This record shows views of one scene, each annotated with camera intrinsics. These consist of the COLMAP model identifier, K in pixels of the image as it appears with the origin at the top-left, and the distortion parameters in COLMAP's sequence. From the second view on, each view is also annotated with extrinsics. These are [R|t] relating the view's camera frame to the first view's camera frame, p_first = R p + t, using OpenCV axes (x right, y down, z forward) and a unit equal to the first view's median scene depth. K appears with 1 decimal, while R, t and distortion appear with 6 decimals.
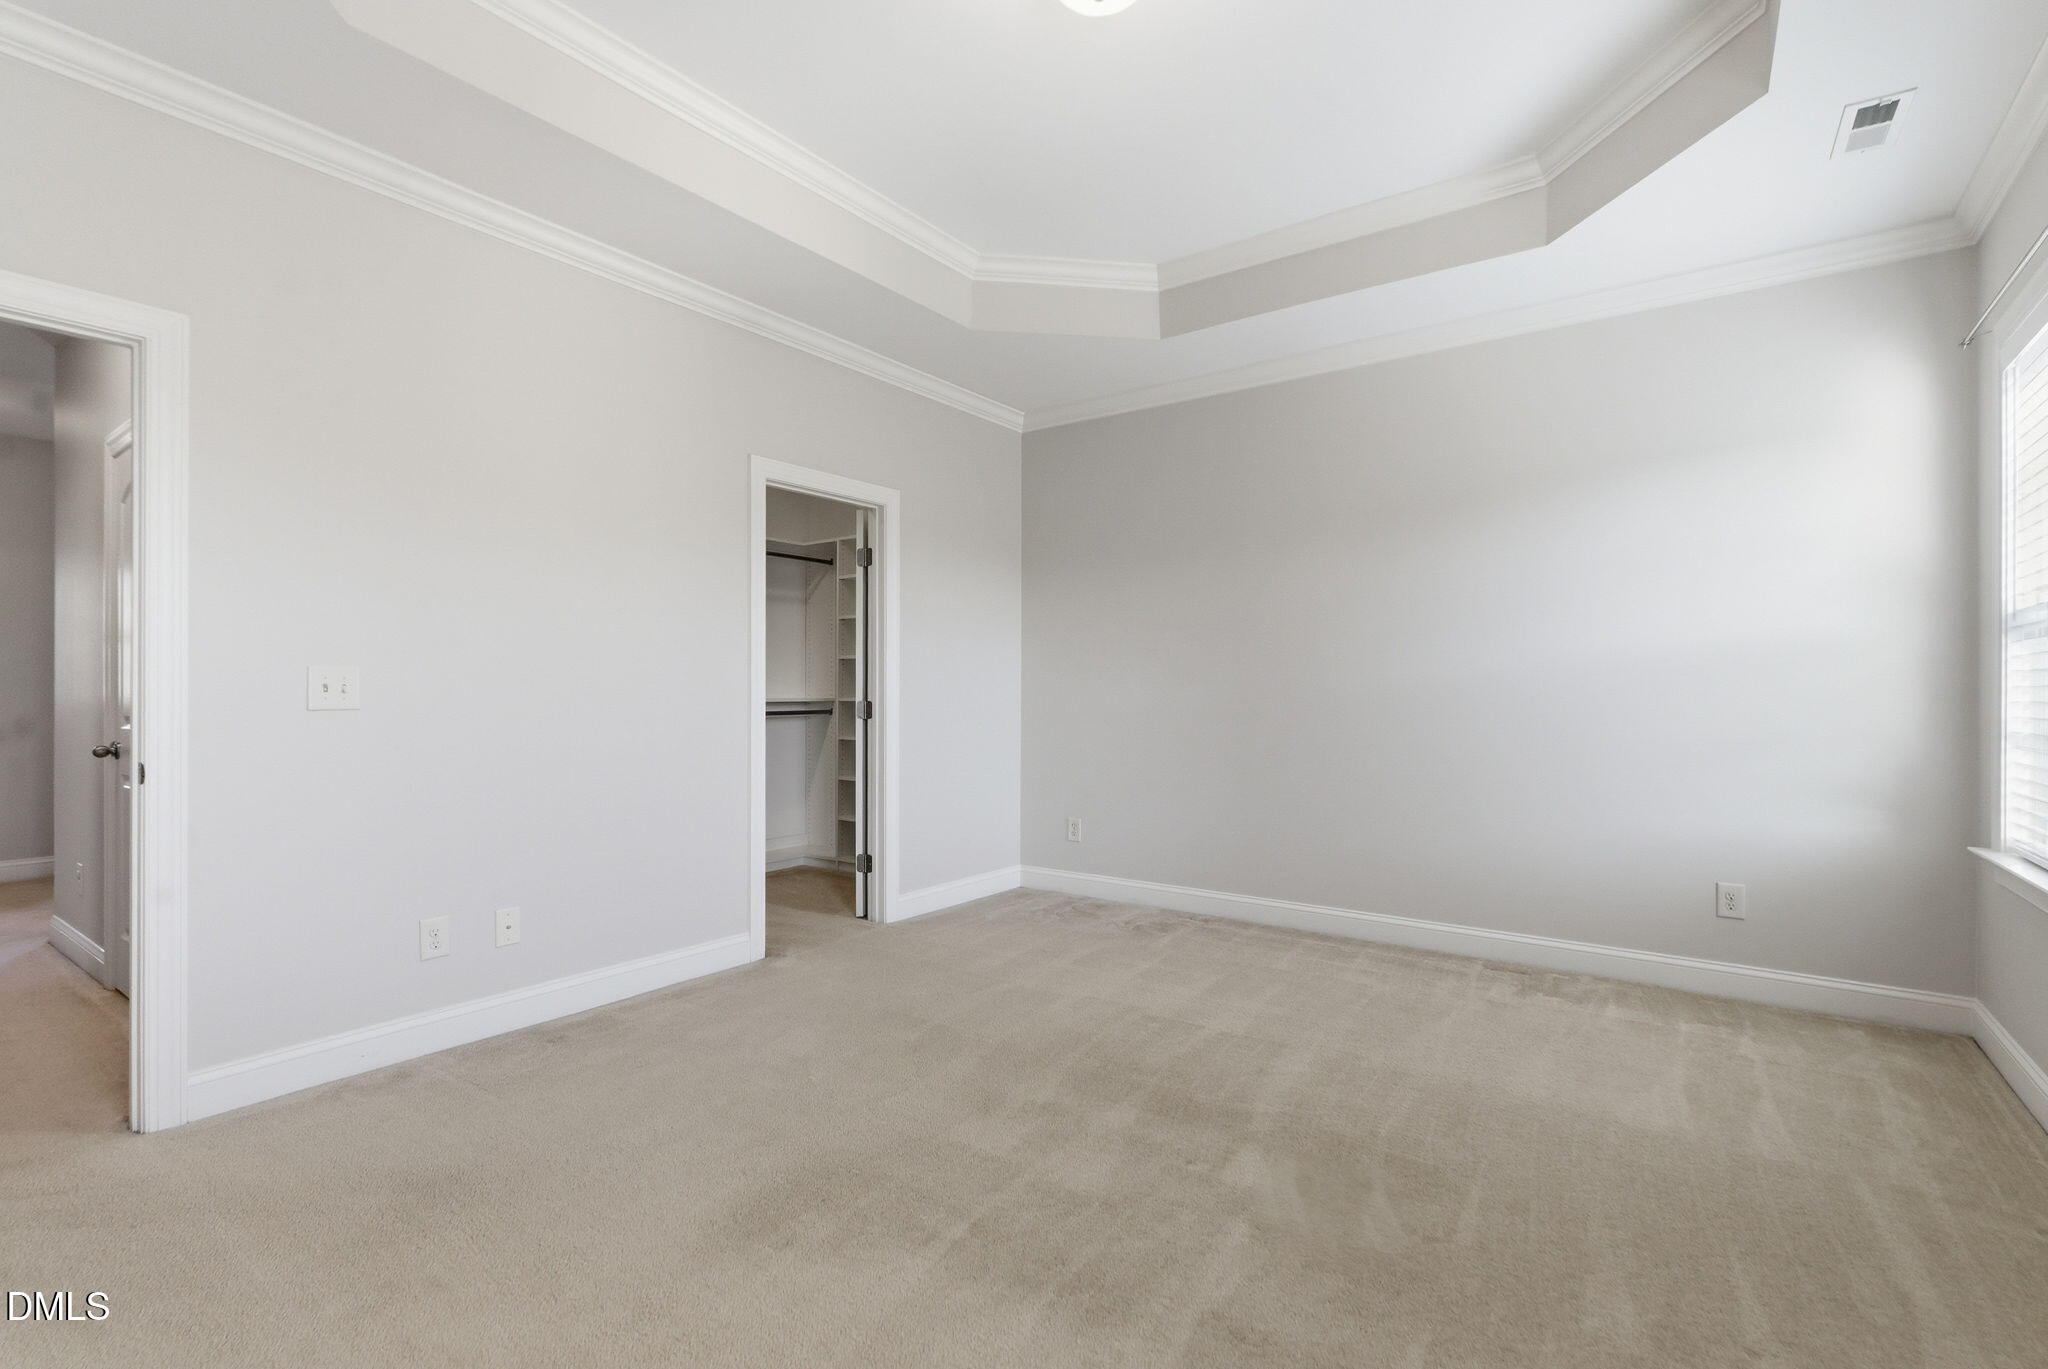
lens RADIAL K [[926.5, 0, 1037.0], [0, 926.5, 695.1], [0, 0, 1]] dist [0.000310, -0.000968]
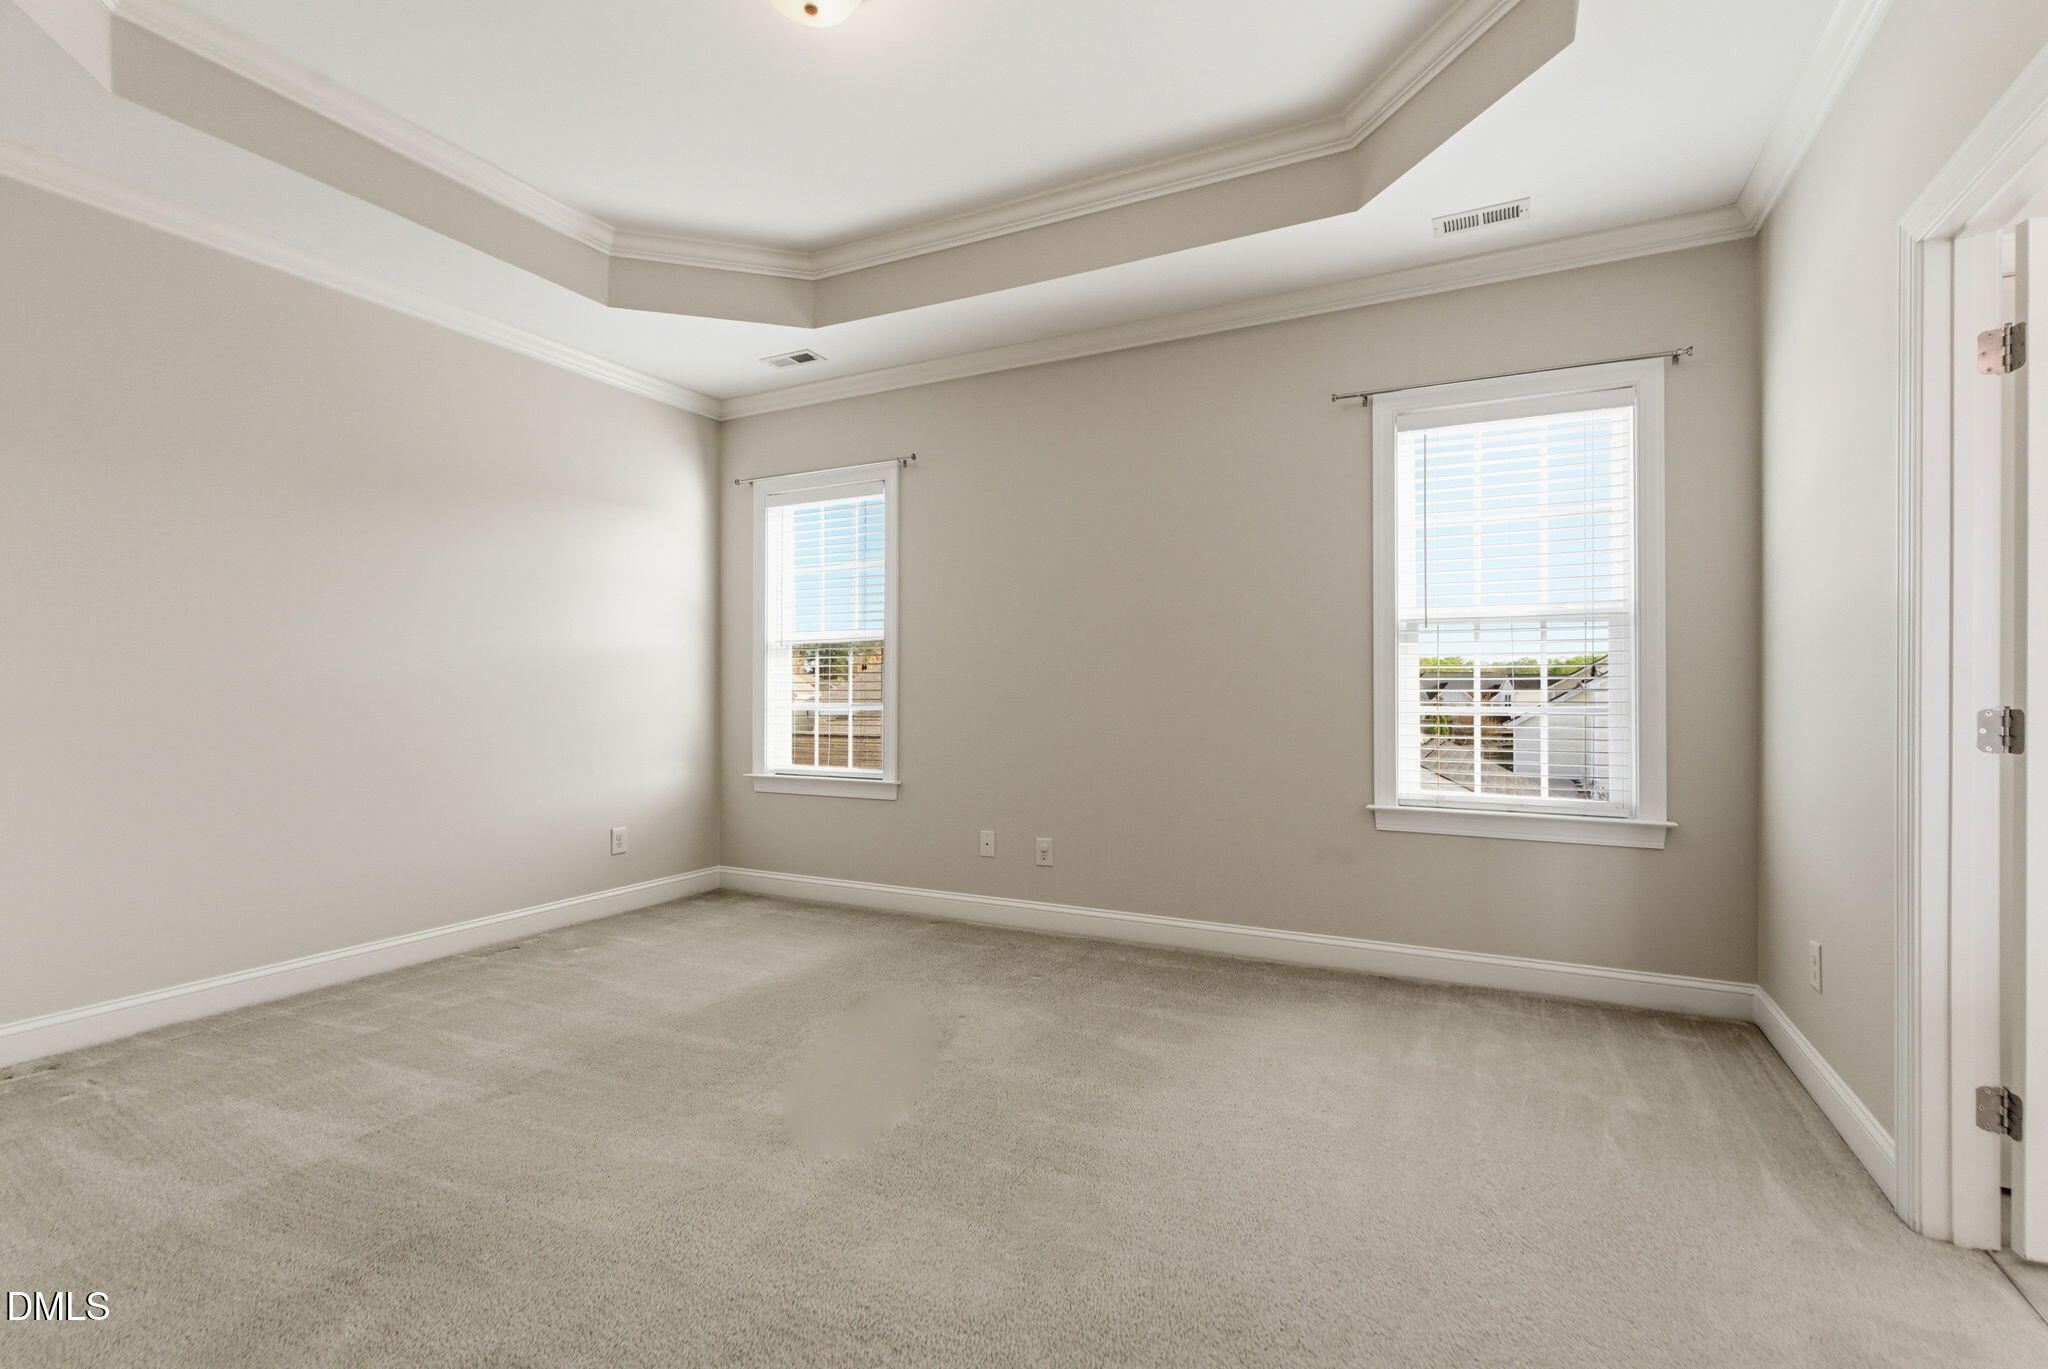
lens RADIAL K [[926.5, 0, 1033.5], [0, 926.5, 682.2], [0, 0, 1]] dist [0.000310, -0.000968]
pose [[-0.156296, 0.007610, 0.987681, -0.676270], [0.002677, 0.999970, -0.007281, 0.004828], [-0.987707, 0.001506, -0.156312, 0.626712]]
